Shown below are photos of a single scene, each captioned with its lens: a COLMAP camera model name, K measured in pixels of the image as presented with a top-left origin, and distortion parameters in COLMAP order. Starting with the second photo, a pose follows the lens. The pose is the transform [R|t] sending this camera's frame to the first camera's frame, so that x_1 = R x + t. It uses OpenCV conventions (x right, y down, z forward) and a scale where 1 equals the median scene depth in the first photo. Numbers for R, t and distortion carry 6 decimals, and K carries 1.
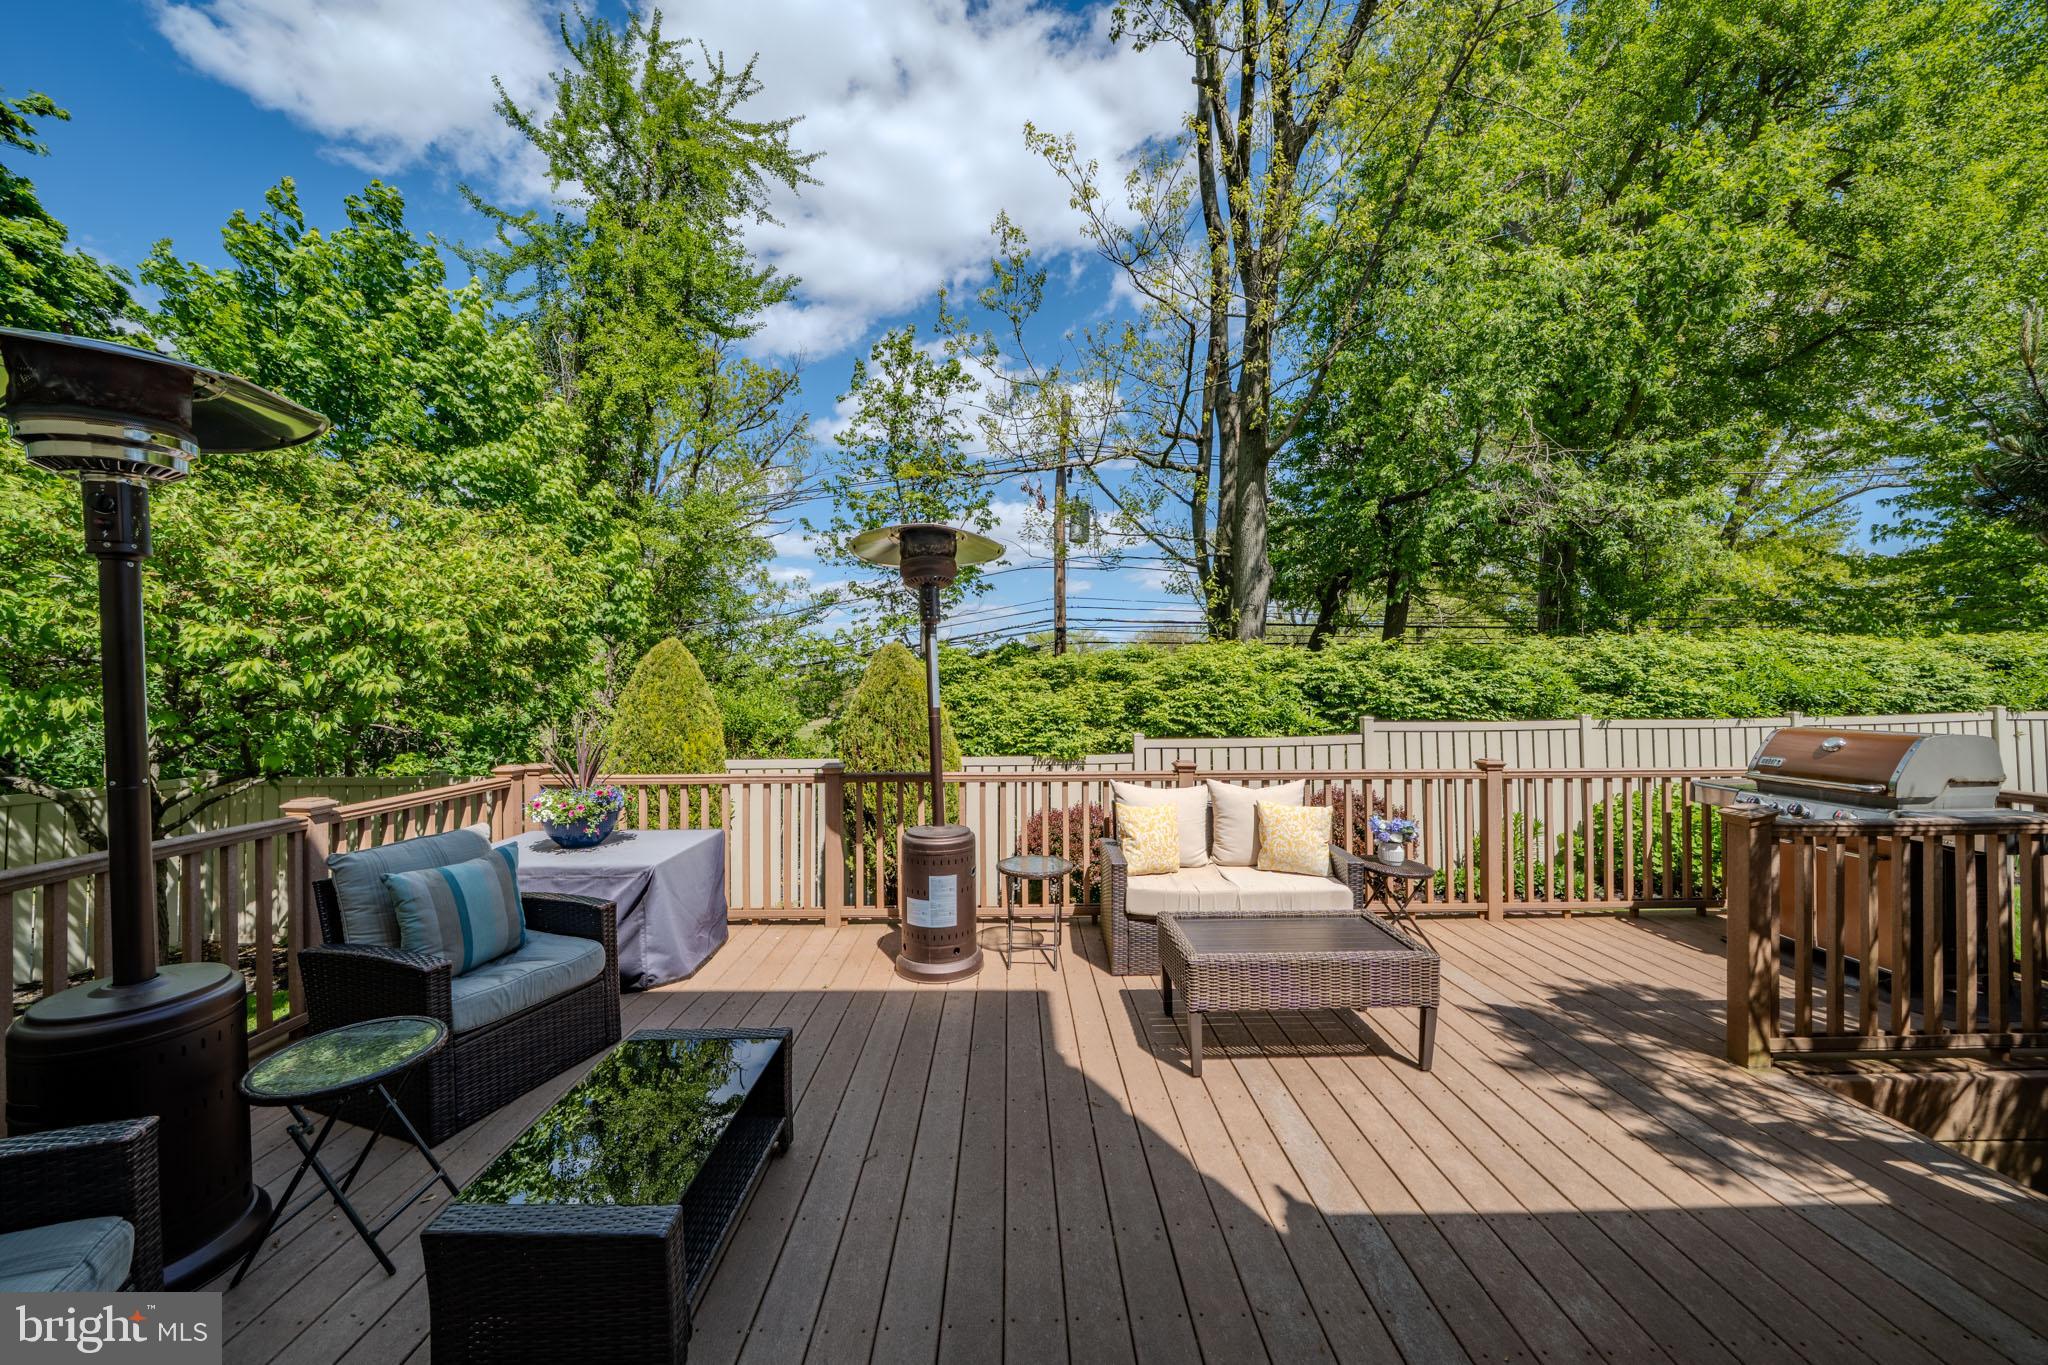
lens RADIAL K [[697.0, 0, 1041.6], [0, 697.0, 686.5], [0, 0, 1]] dist [-0.000853, -0.000052]
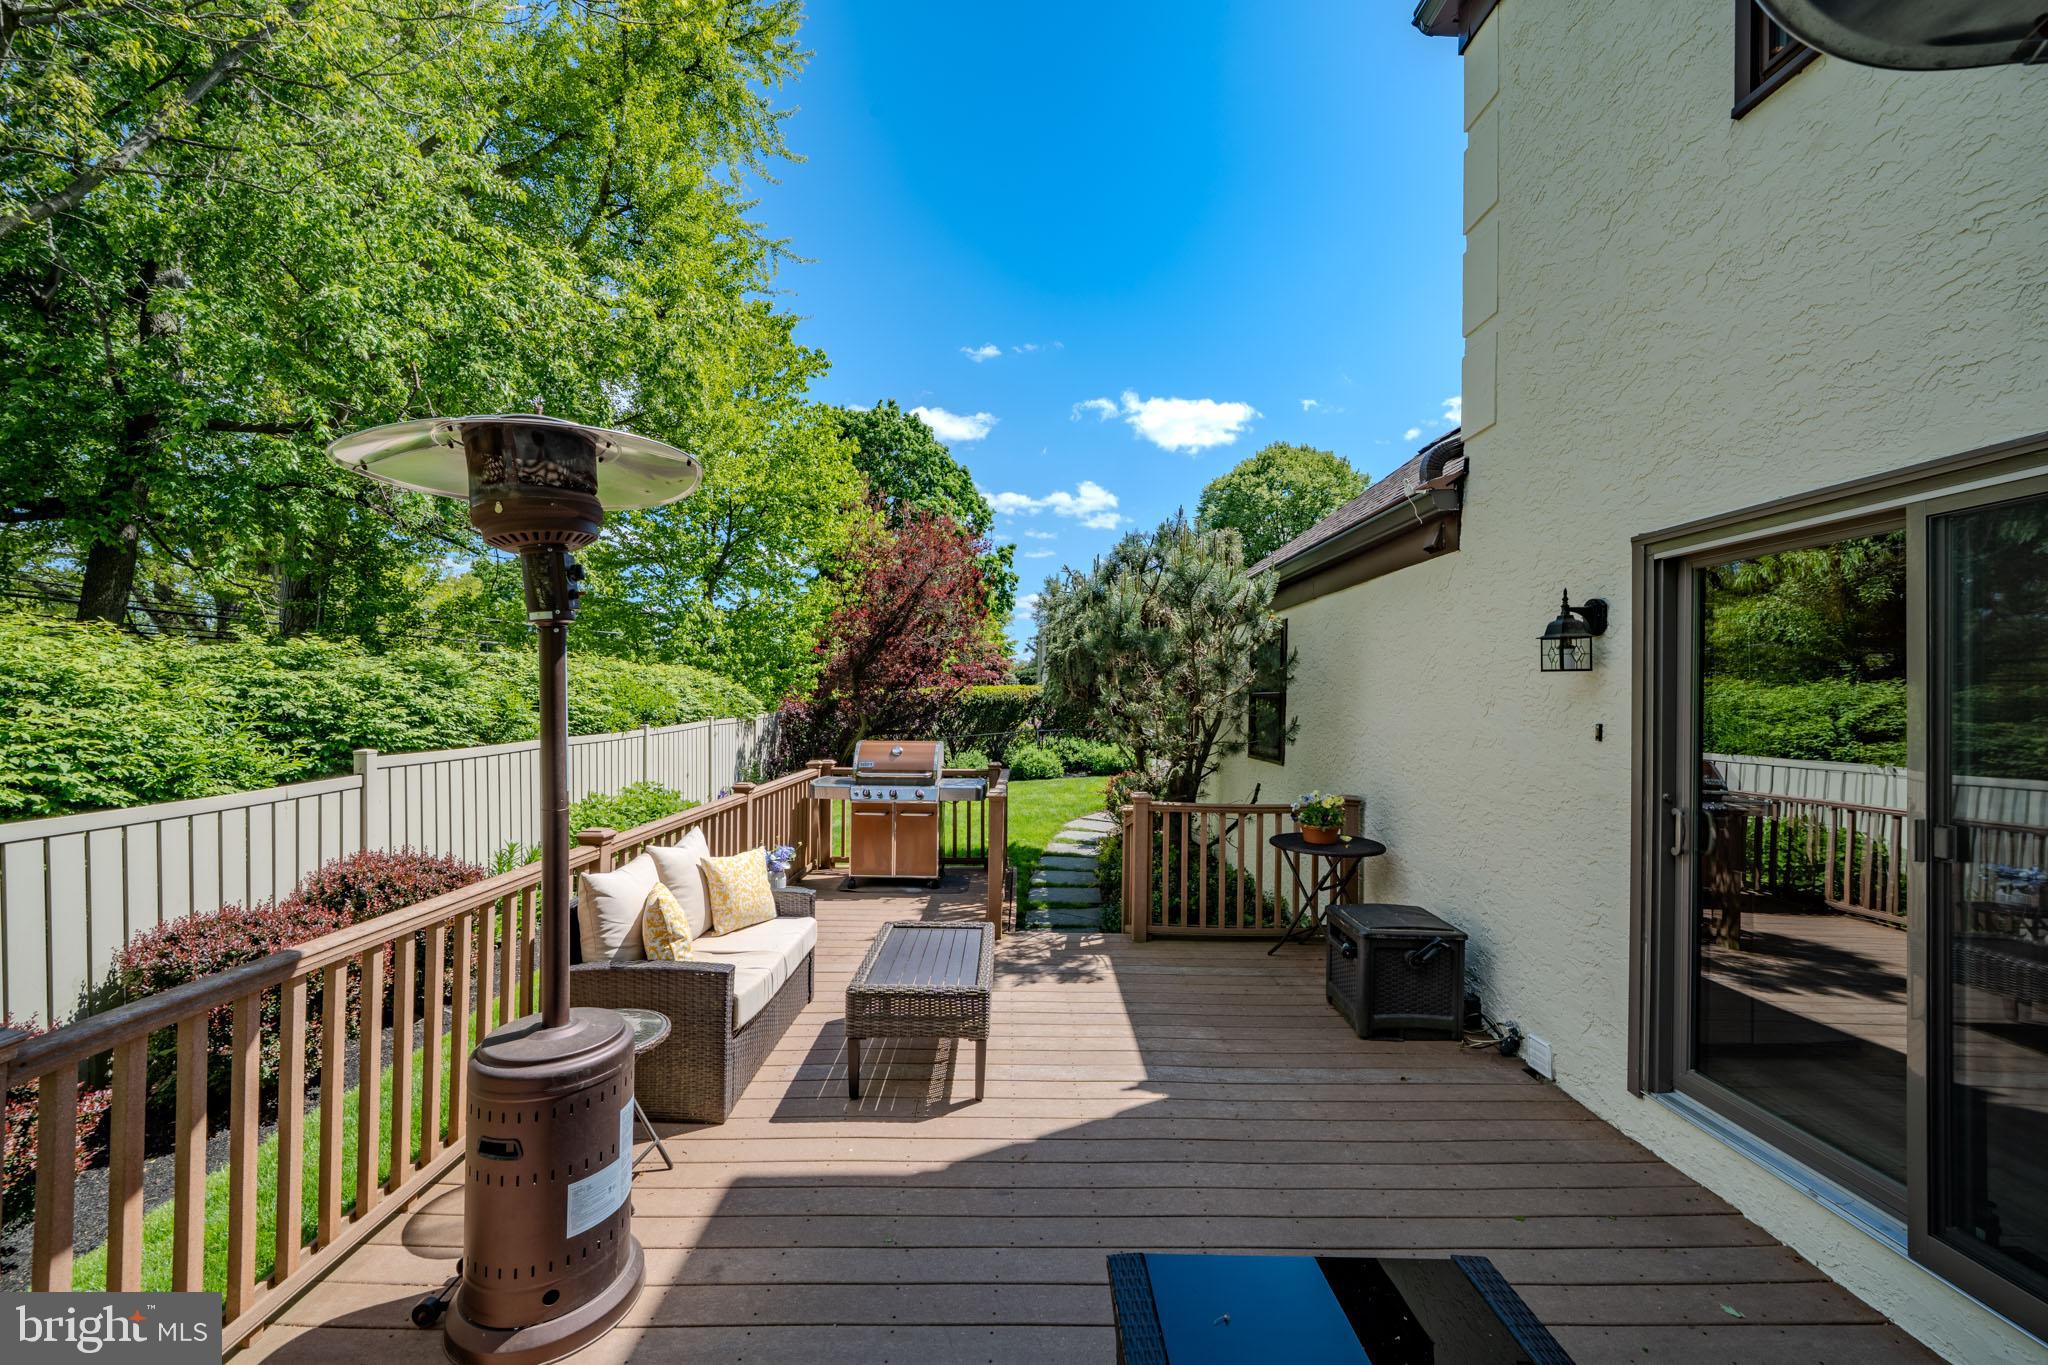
lens RADIAL K [[776.2, 0, 1031.6], [0, 776.2, 695.9], [0, 0, 1]] dist [-0.010267, 0.001079]
pose [[0.041867, 0.006949, 0.999099, -0.921540], [-0.012977, 0.999895, -0.006410, -0.052060], [-0.999039, -0.012697, 0.041953, 0.834101]]
